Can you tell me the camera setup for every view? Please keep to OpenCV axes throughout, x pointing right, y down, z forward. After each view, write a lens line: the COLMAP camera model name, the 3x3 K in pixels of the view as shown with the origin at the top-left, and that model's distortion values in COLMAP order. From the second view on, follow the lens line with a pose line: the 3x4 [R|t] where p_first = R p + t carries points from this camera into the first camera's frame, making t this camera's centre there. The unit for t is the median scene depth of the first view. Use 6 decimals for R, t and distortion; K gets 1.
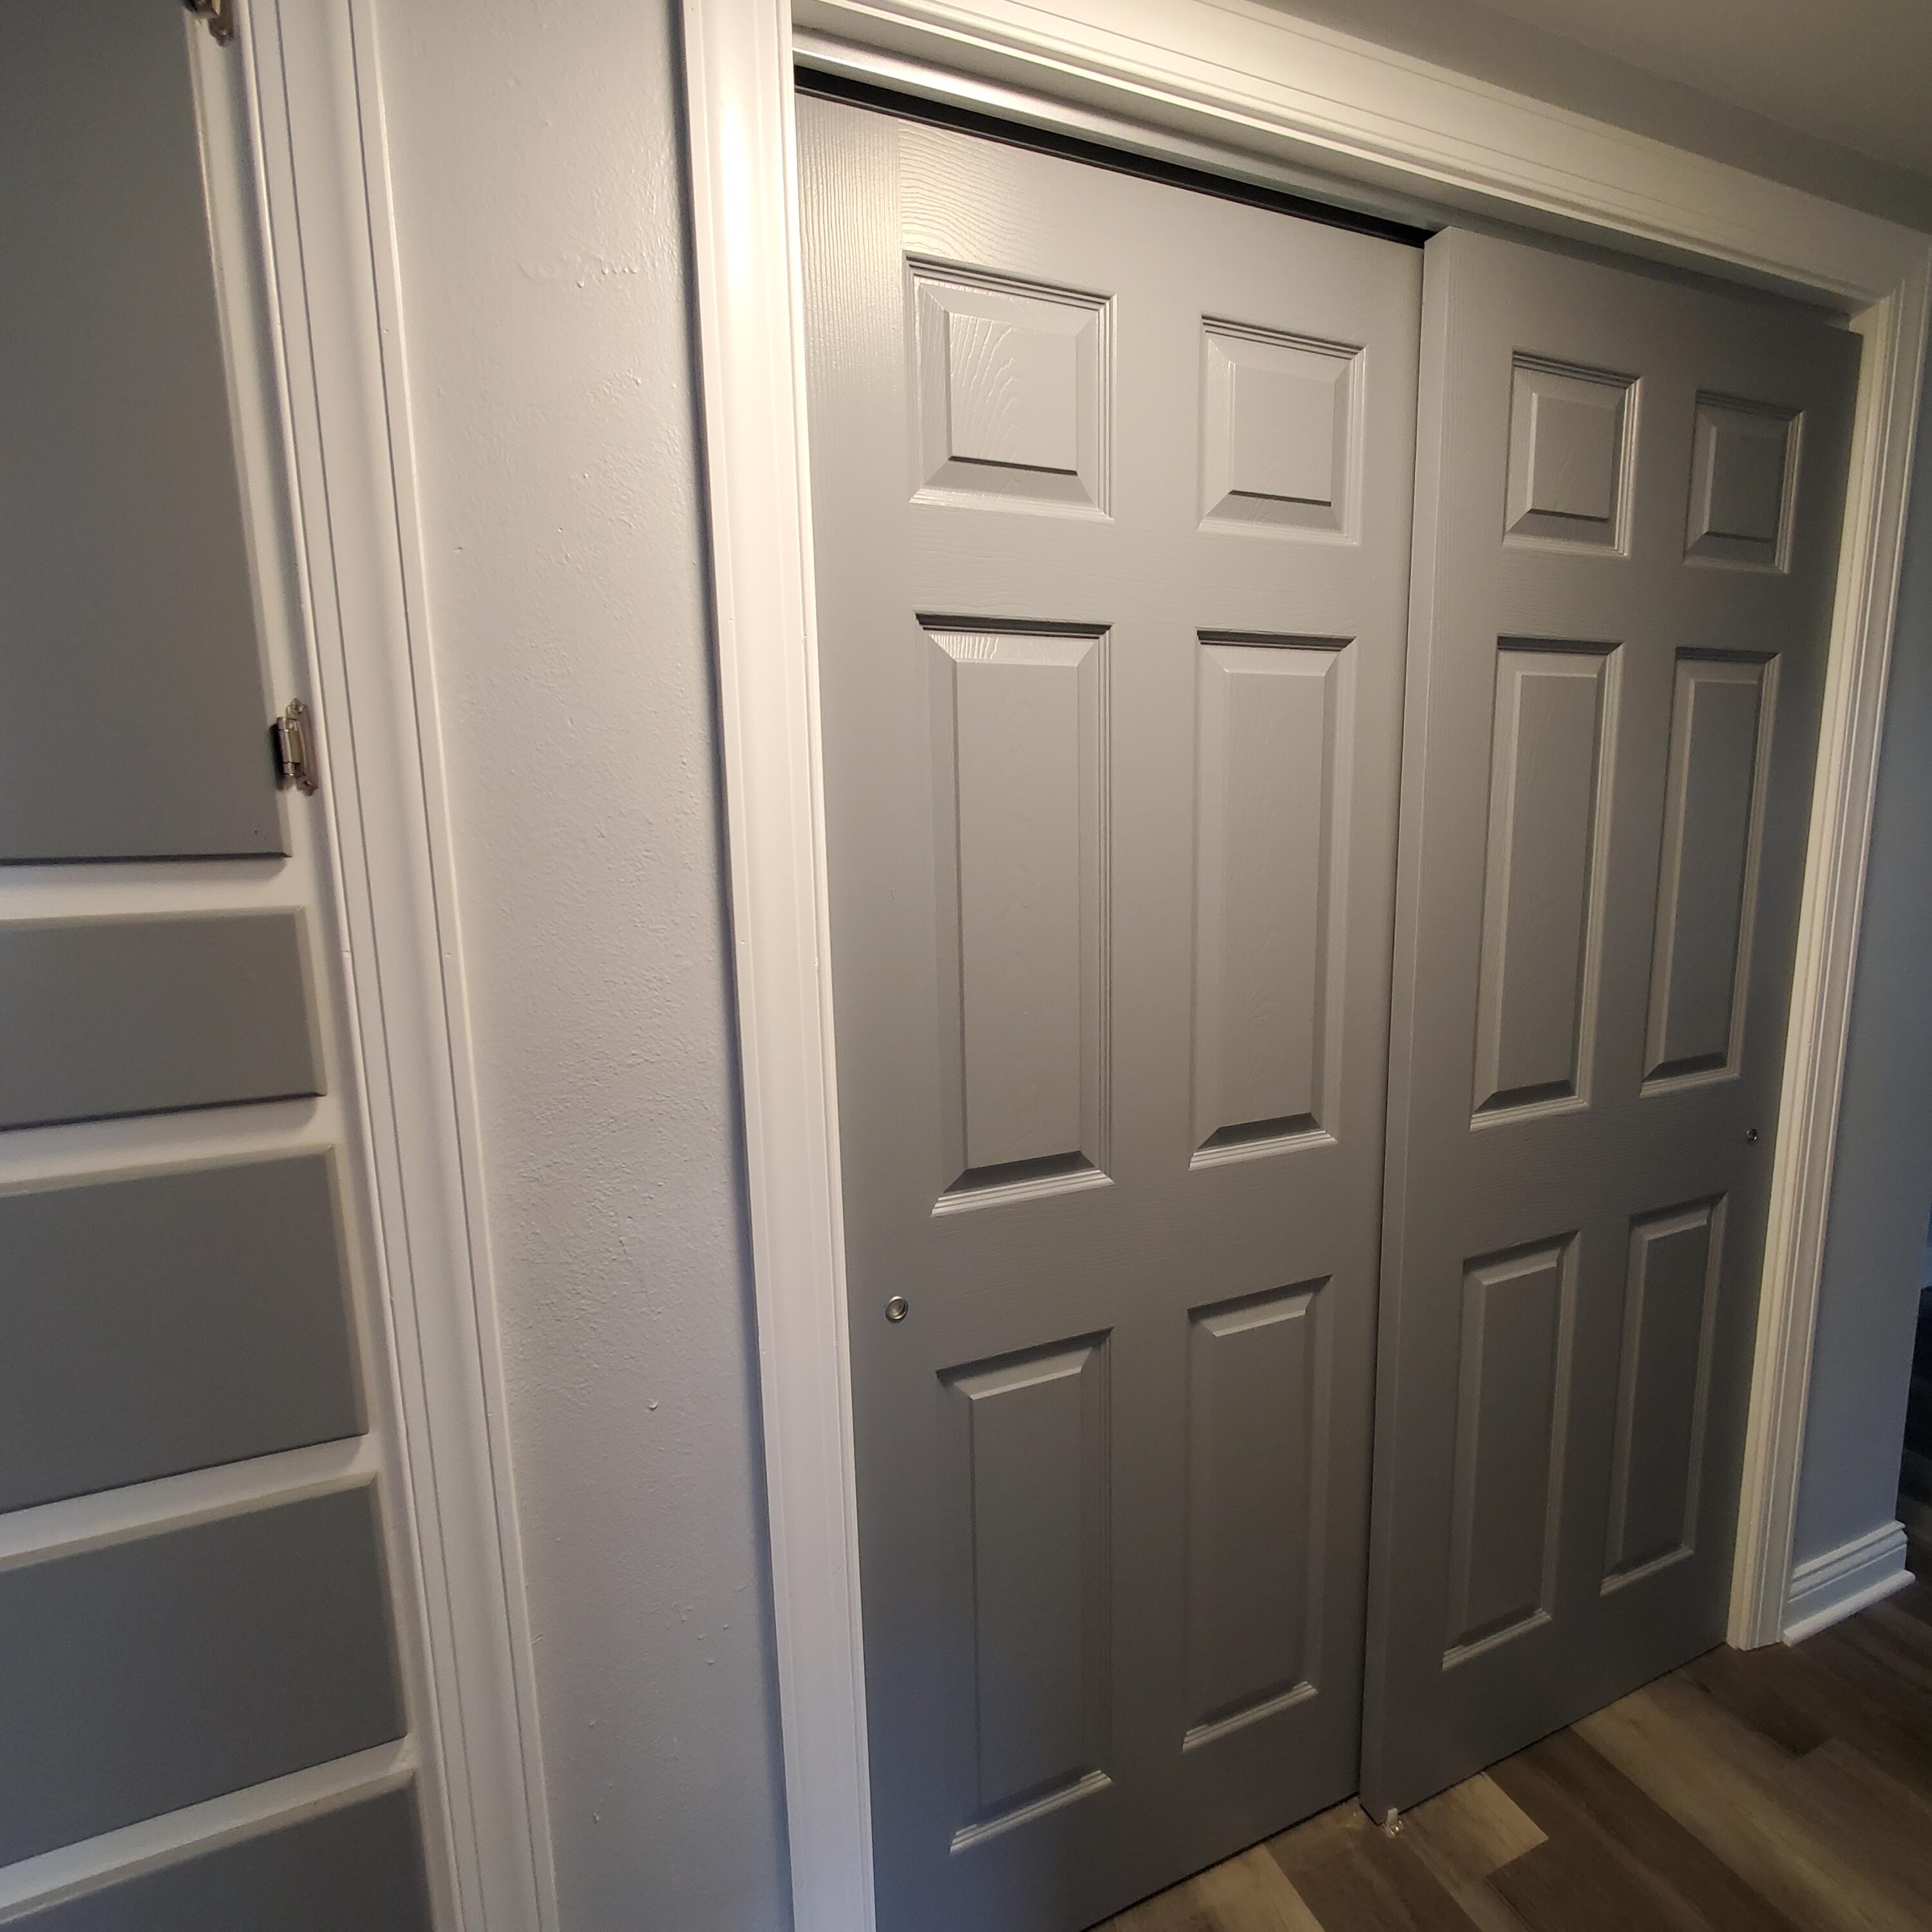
lens RADIAL K [[1012.6, 0, 973.5], [0, 1012.6, 969.6], [0, 0, 1]] dist [0.004840, -0.001898]
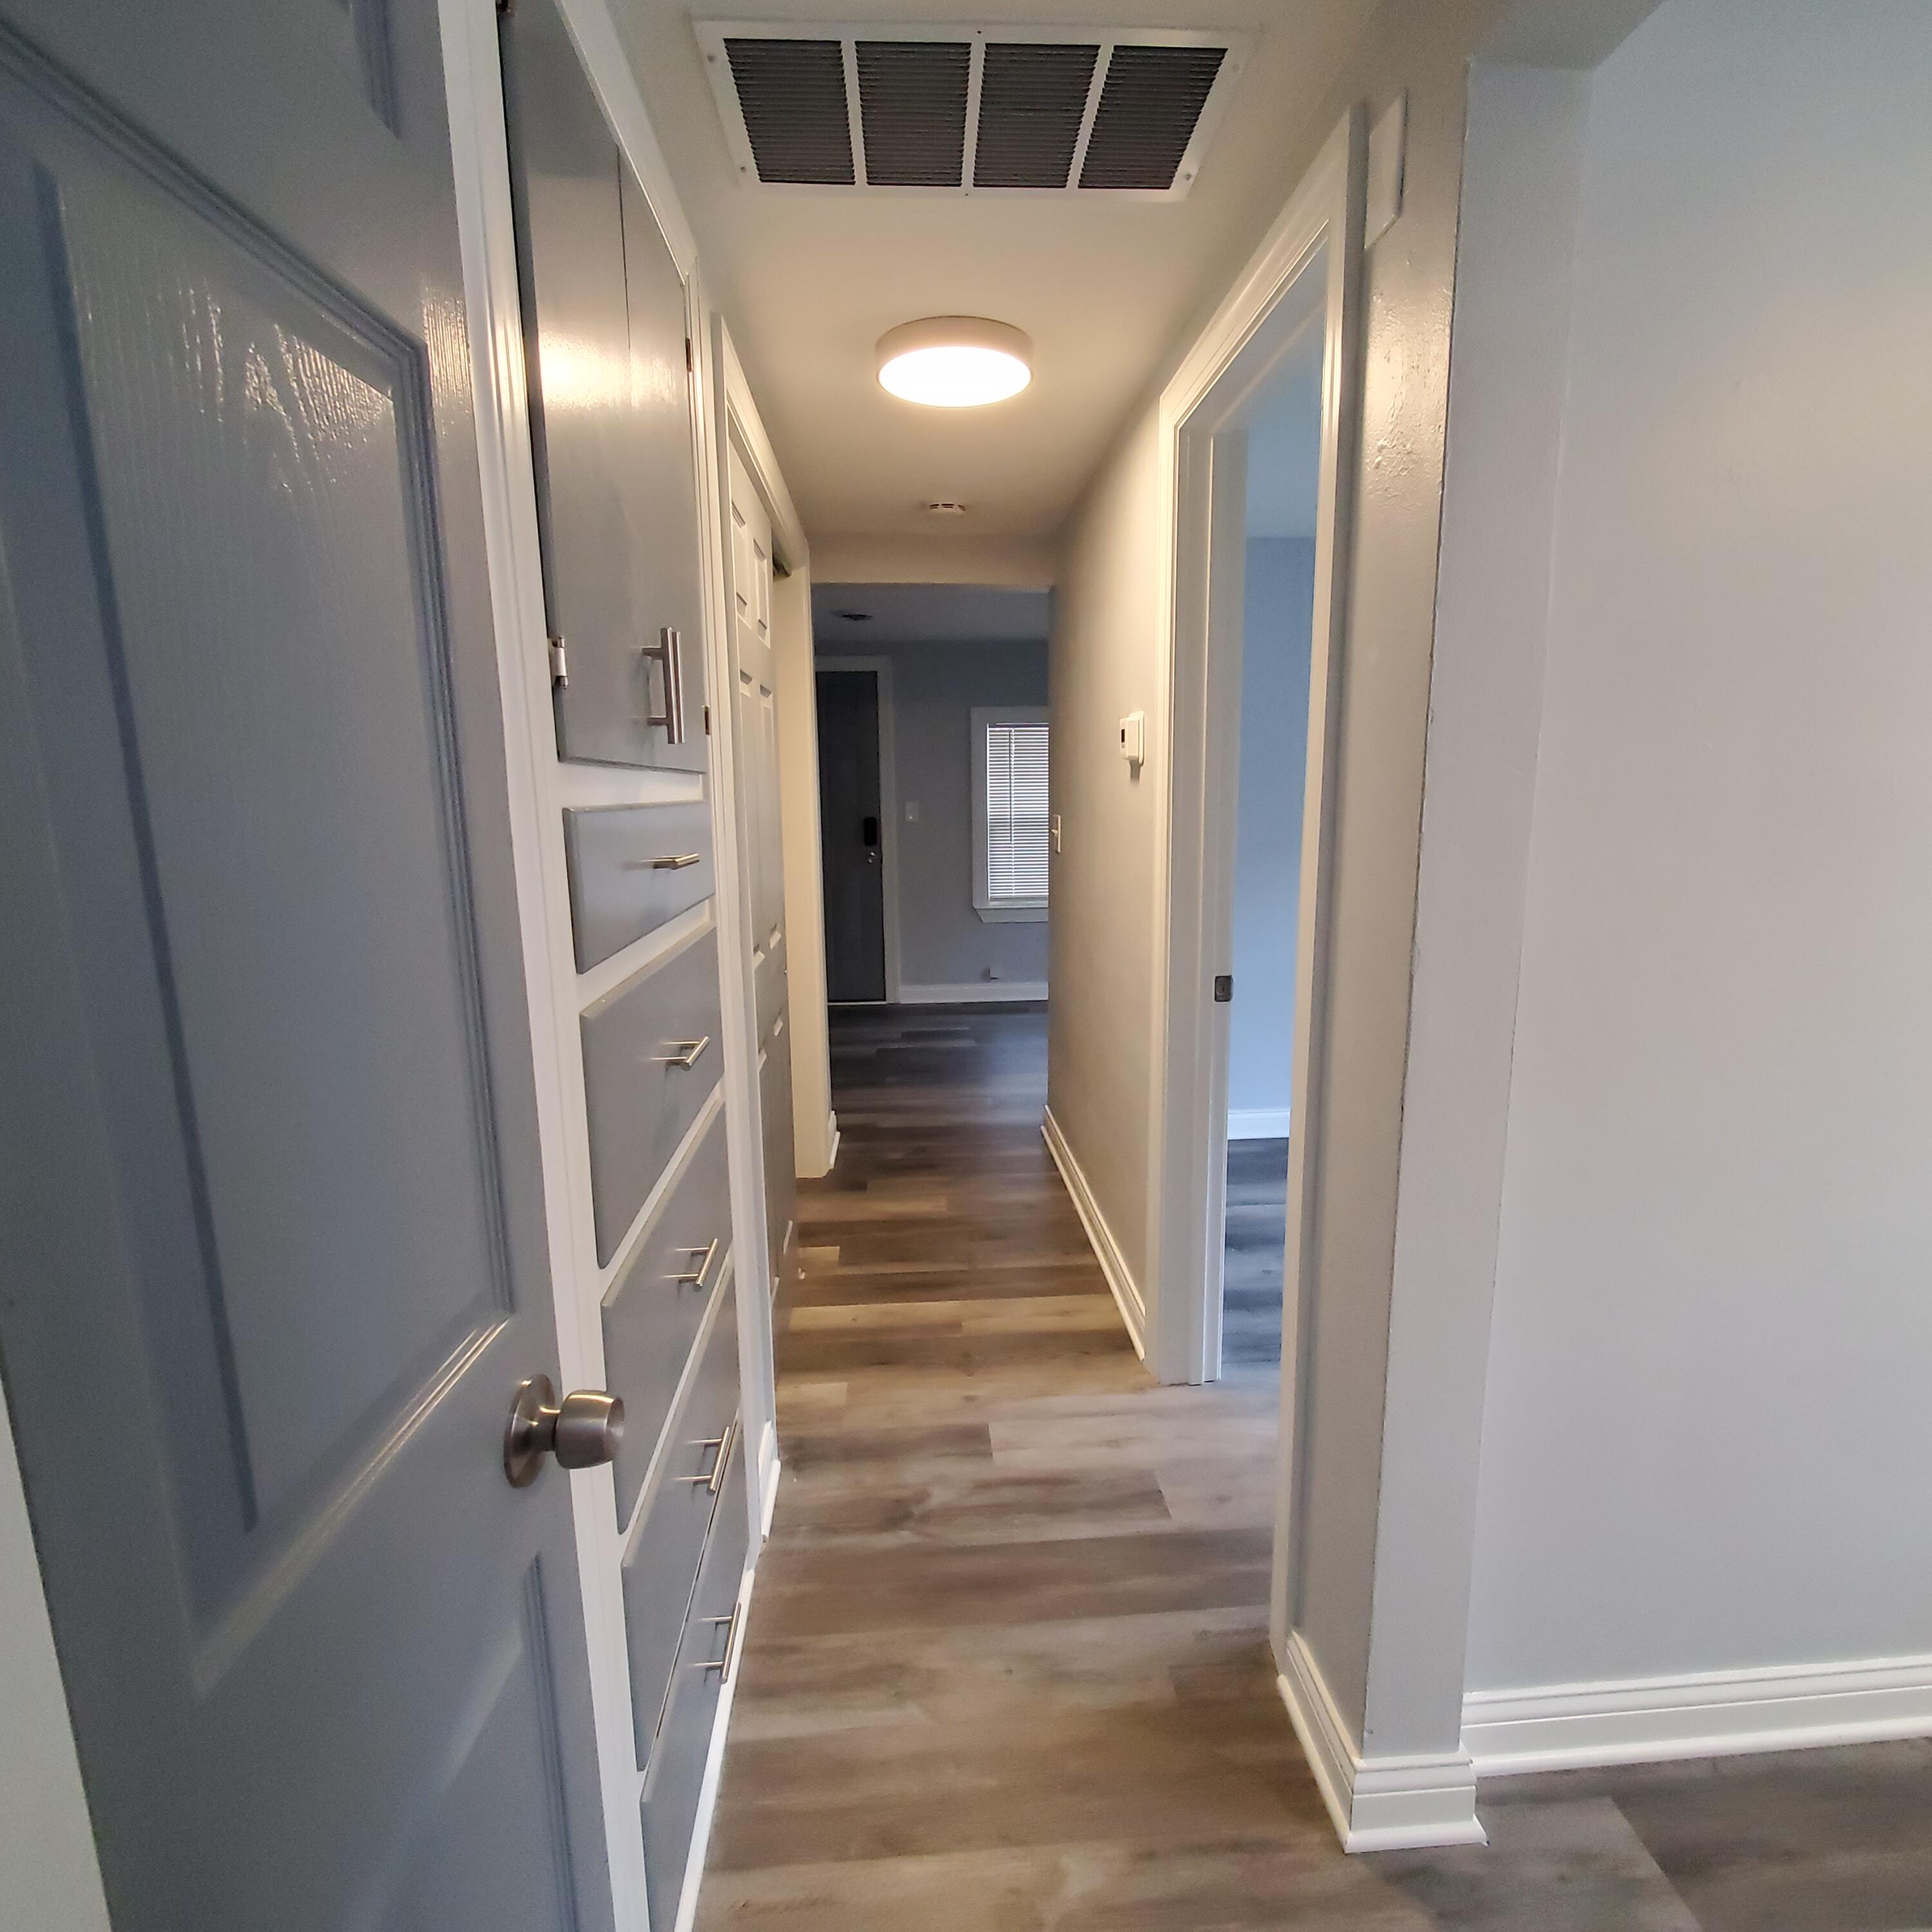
lens RADIAL K [[1012.6, 0, 973.5], [0, 1012.6, 969.6], [0, 0, 1]] dist [0.004840, -0.001898]
pose [[0.321176, -0.147397, 0.935479, -1.187244], [0.148502, 0.983432, 0.103967, 0.095530], [-0.935304, 0.105529, 0.337743, -0.038072]]
